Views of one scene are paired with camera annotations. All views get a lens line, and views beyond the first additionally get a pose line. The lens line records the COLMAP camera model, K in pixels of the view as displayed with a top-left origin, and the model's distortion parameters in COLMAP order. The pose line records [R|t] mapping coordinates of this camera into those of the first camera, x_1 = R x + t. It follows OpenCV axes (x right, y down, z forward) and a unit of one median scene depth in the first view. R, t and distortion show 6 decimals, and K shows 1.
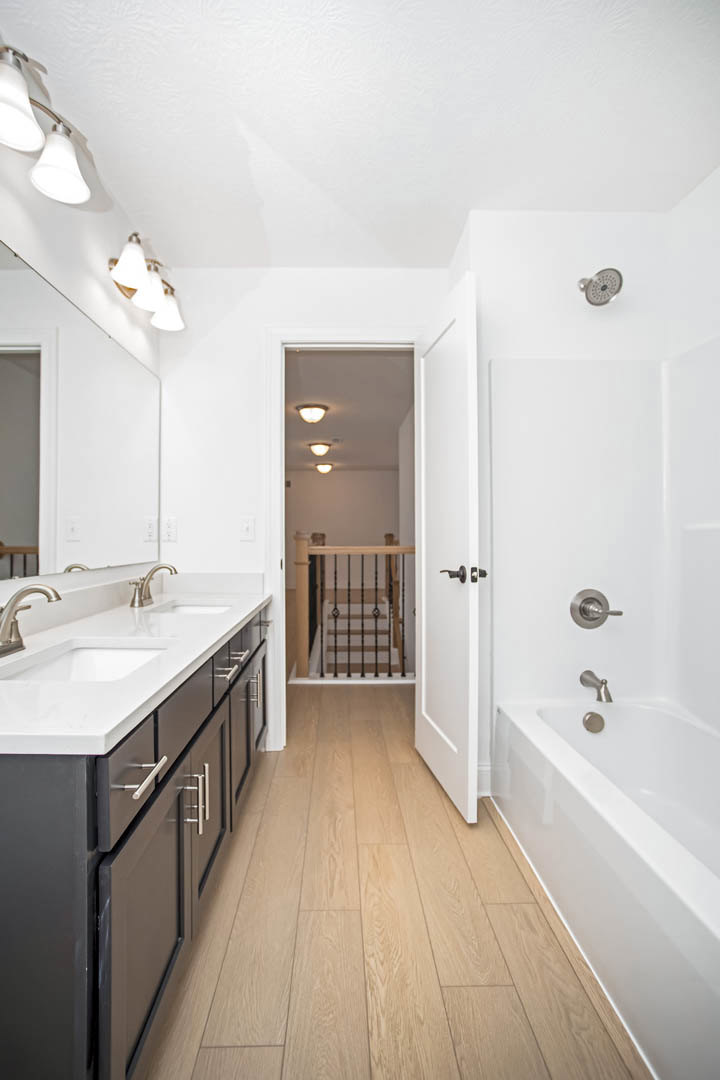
lens RADIAL K [[529.8, 0, 349.8], [0, 529.8, 535.2], [0, 0, 1]] dist [-0.002511, 0.001143]
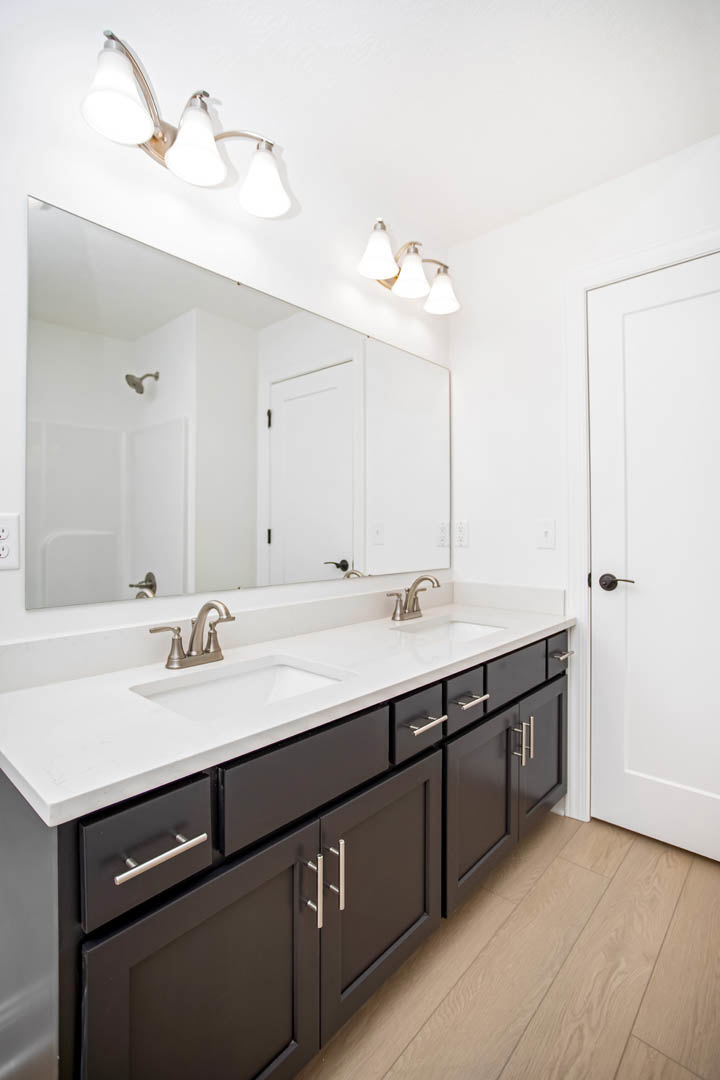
lens RADIAL K [[529.8, 0, 349.8], [0, 529.8, 535.2], [0, 0, 1]] dist [-0.002511, 0.001143]
pose [[0.738864, 0.006490, -0.673823, 0.158750], [0.000659, 0.999946, 0.010355, -0.023190], [0.673854, -0.008095, 0.738820, 0.240034]]
